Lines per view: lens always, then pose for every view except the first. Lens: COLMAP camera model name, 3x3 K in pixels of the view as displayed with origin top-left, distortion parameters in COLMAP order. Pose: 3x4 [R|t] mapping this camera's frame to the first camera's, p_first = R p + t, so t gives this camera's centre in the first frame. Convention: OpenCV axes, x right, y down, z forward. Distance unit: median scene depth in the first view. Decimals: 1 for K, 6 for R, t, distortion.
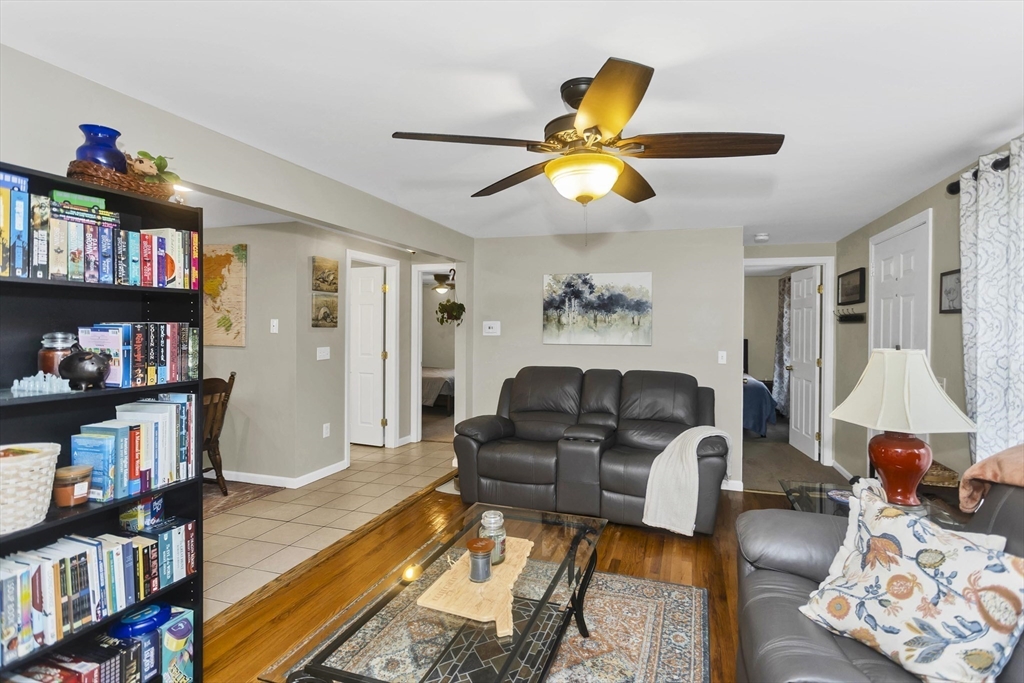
lens RADIAL K [[496.4, 0, 539.1], [0, 496.4, 326.3], [0, 0, 1]] dist [0.001952, 0.002615]
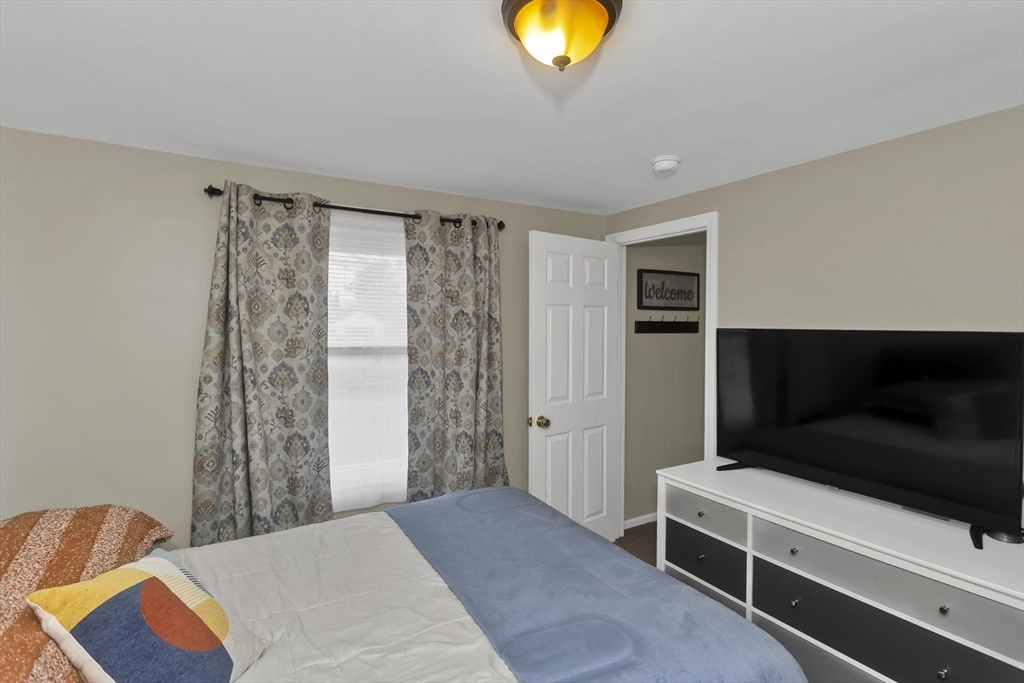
lens RADIAL K [[496.4, 0, 508.9], [0, 496.4, 336.8], [0, 0, 1]] dist [0.001952, 0.002615]
pose [[-0.735265, -0.010336, 0.677701, 0.349524], [-0.000772, 0.999896, 0.014413, -0.015113], [-0.677780, 0.010075, -0.735196, 2.452342]]
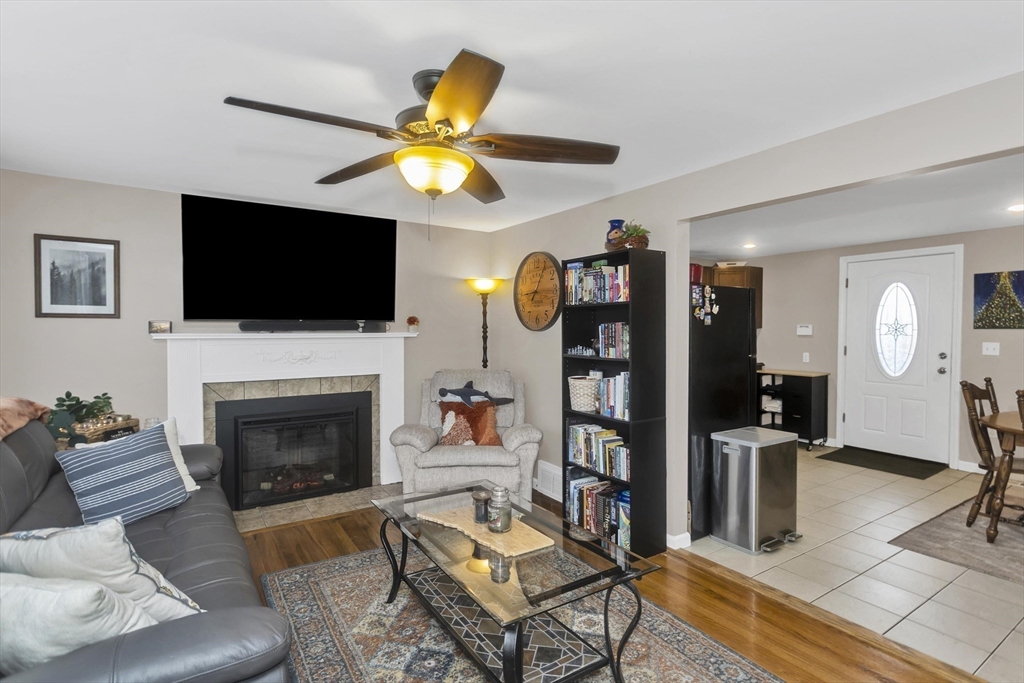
lens RADIAL K [[496.4, 0, 520.4], [0, 496.4, 335.4], [0, 0, 1]] dist [0.001952, 0.002615]
pose [[-0.637572, 0.006077, -0.770367, 0.409636], [-0.004353, 0.999925, 0.011490, 0.009509], [0.770379, 0.010680, -0.637497, 0.978431]]
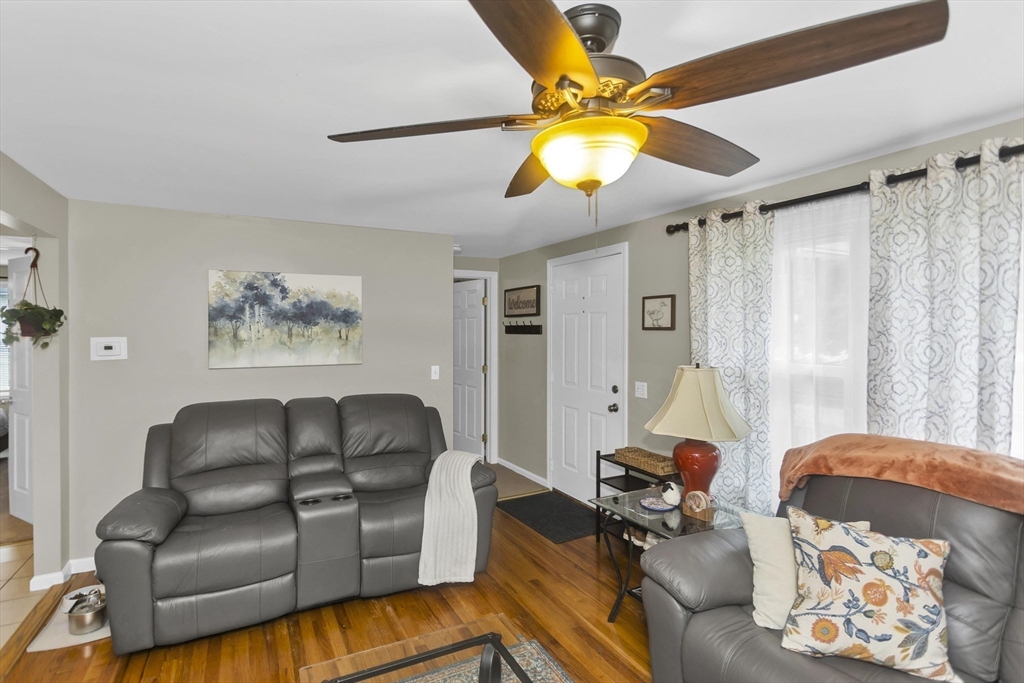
lens RADIAL K [[501.5, 0, 483.8], [0, 501.5, 330.7], [0, 0, 1]] dist [0.005241, 0.000580]
pose [[0.730768, -0.010670, 0.682543, -0.277681], [0.005768, 0.999939, 0.009456, -0.032973], [-0.682602, -0.002974, 0.730784, 0.319750]]
